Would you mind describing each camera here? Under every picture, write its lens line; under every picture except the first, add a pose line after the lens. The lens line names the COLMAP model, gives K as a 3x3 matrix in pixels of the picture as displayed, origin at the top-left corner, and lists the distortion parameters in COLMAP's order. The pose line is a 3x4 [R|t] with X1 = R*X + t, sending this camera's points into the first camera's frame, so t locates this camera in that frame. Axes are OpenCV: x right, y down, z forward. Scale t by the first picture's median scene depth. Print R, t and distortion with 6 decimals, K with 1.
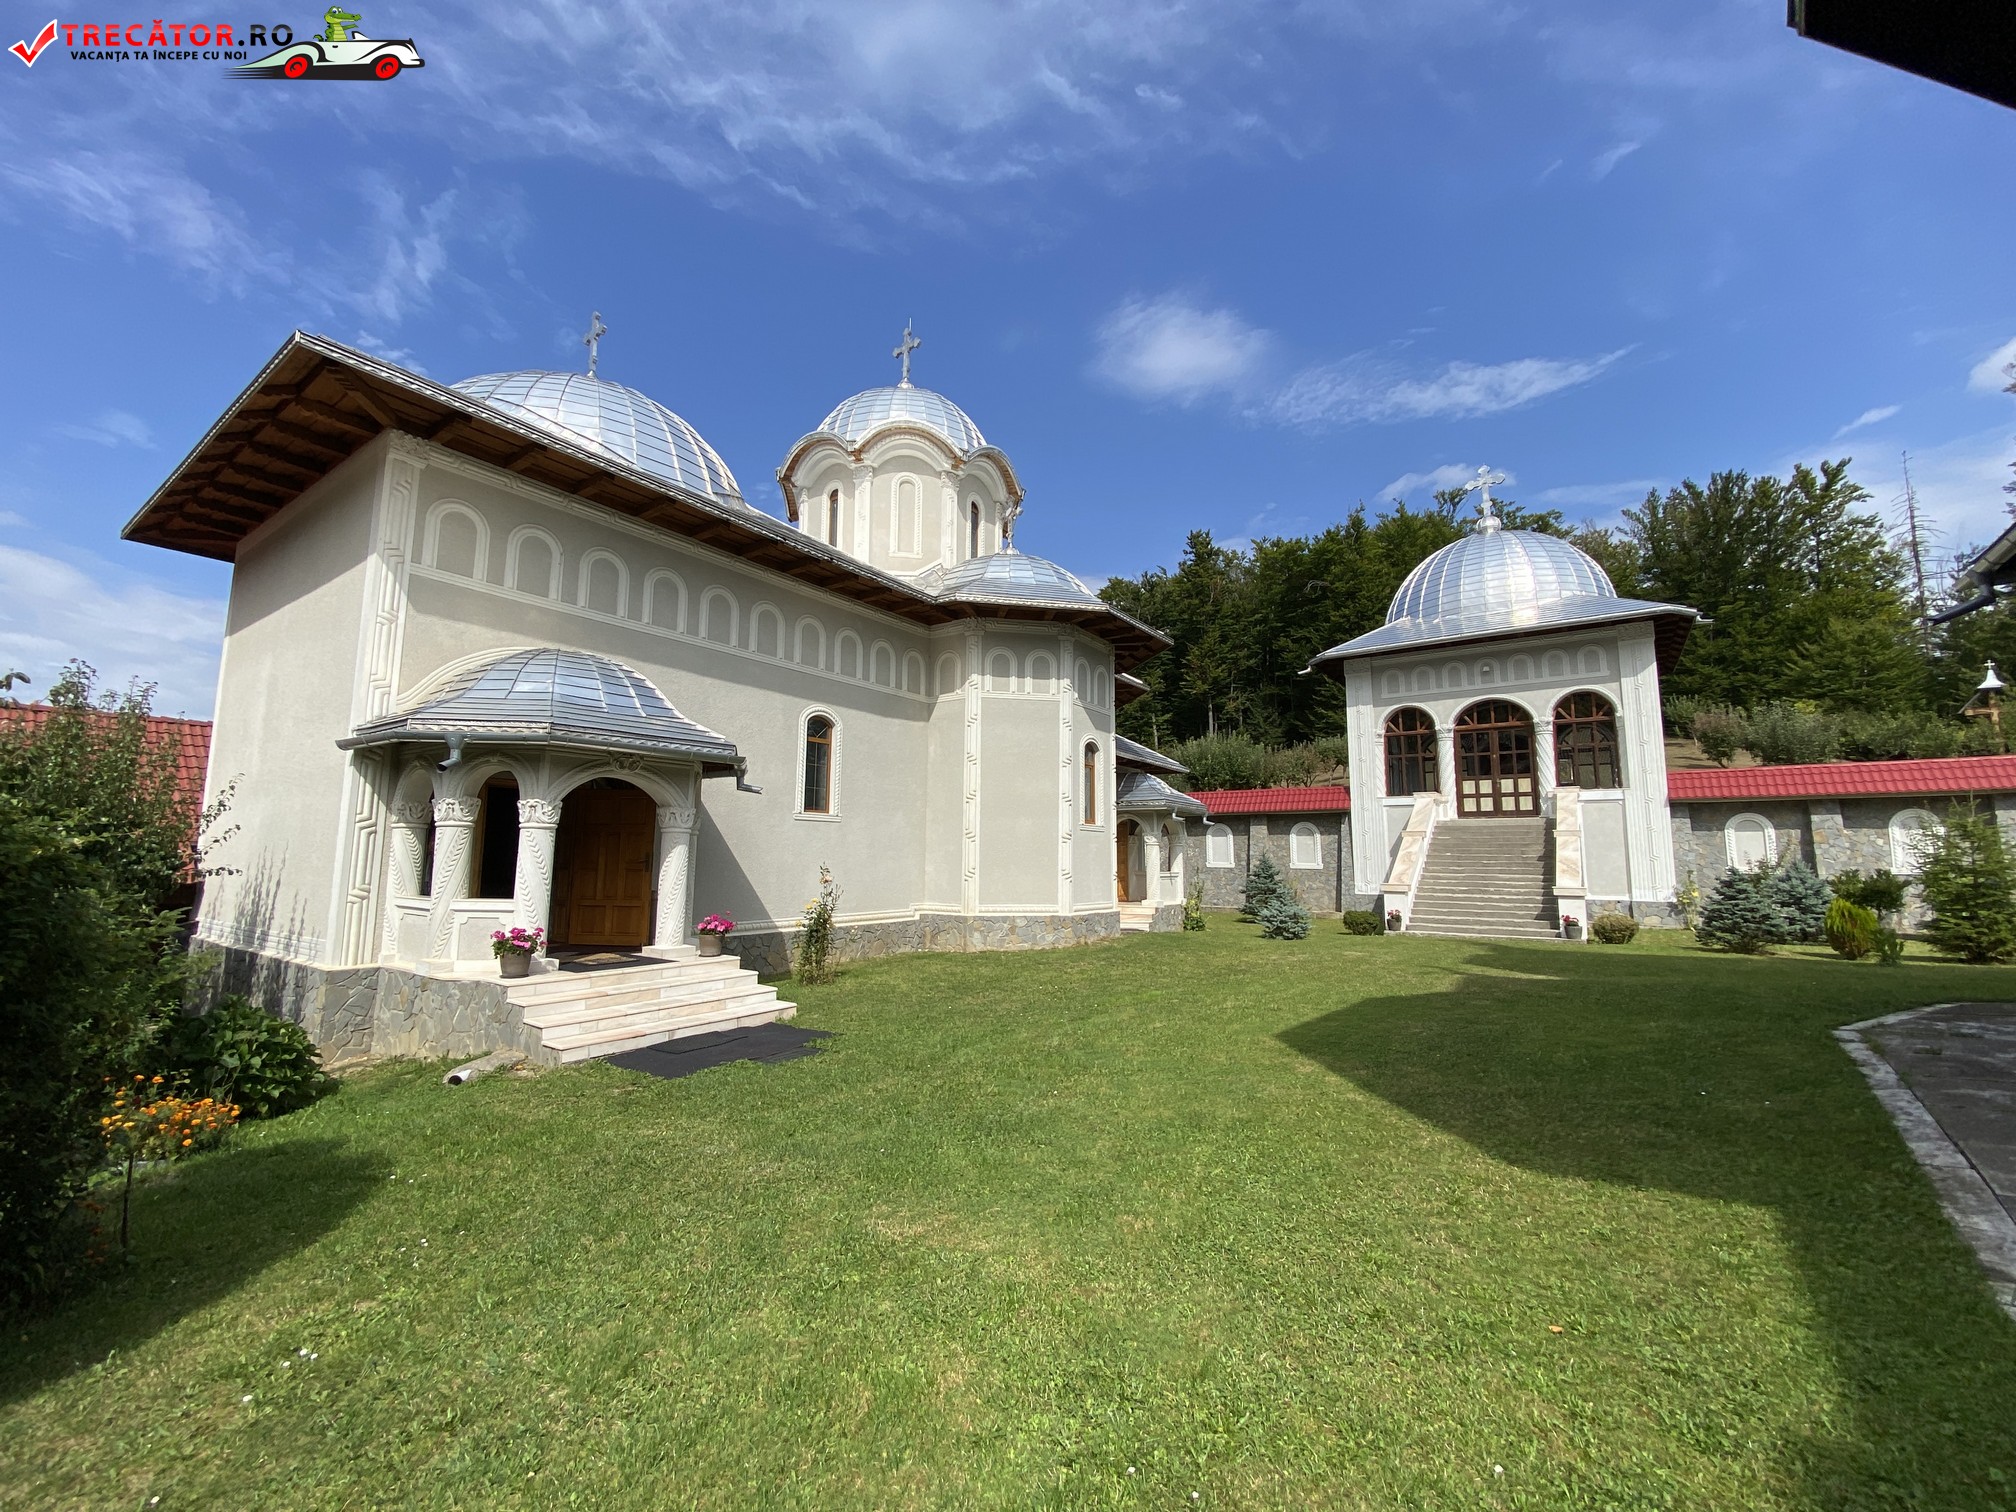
lens RADIAL K [[820.5, 0, 1008.0], [0, 820.5, 756.0], [0, 0, 1]] dist [0.000668, -0.009969]
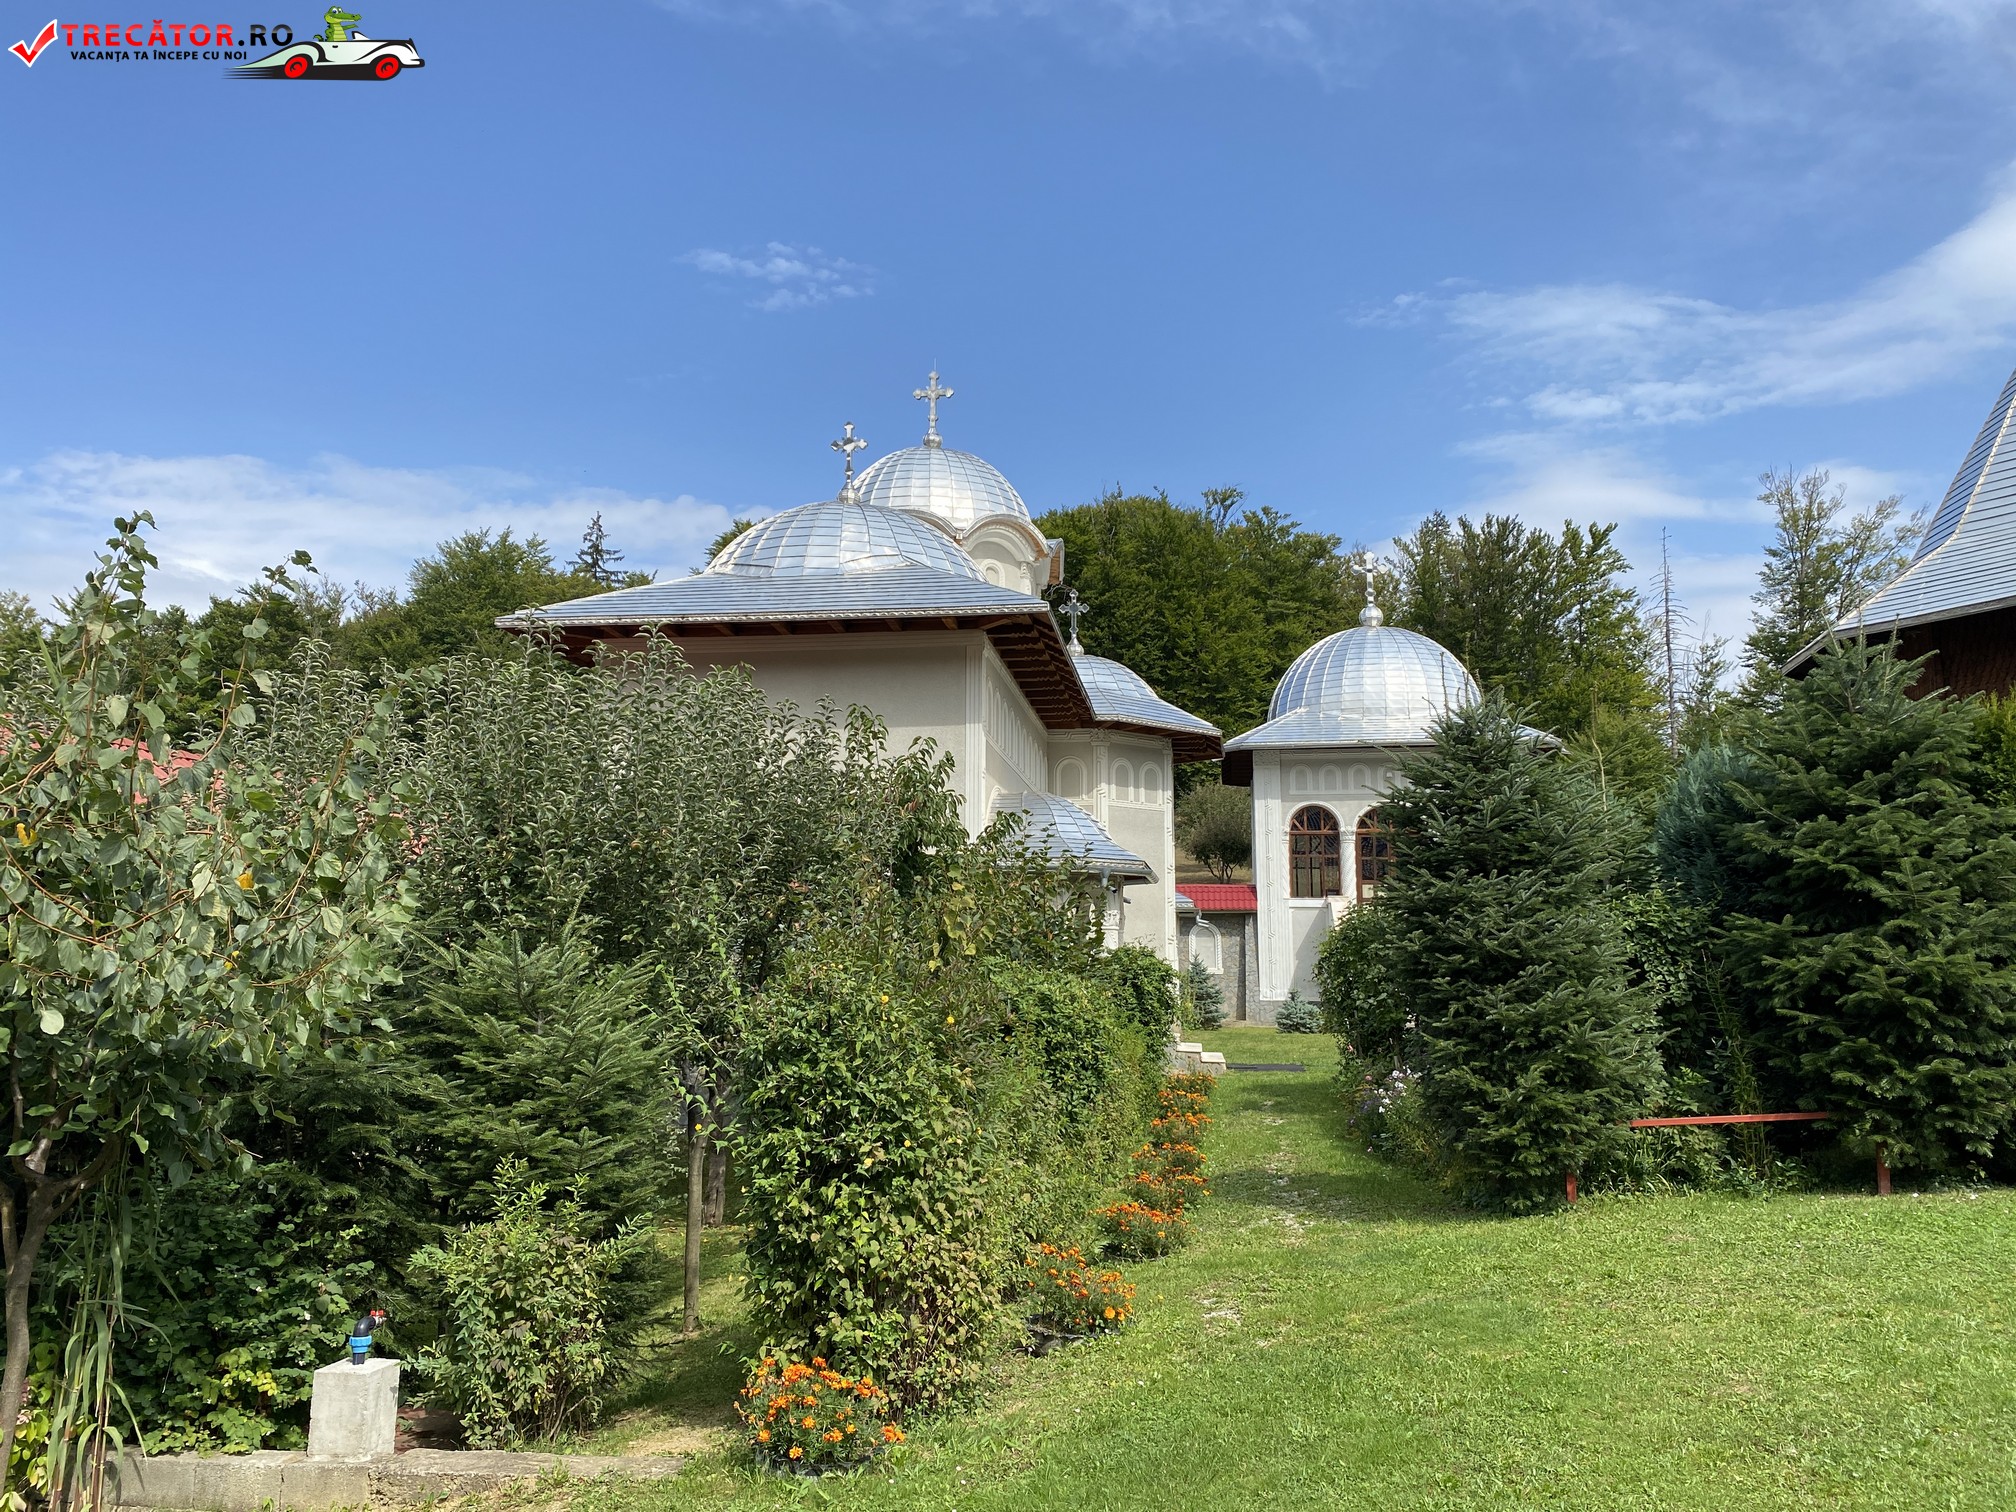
lens RADIAL K [[1546.5, 0, 979.4], [0, 1546.5, 756.1], [0, 0, 1]] dist [0.008157, 0.009204]
pose [[0.895730, 0.062746, 0.440149, -0.370954], [-0.054013, 0.998016, -0.032354, -0.020859], [-0.441305, 0.005207, 0.897342, -0.255037]]
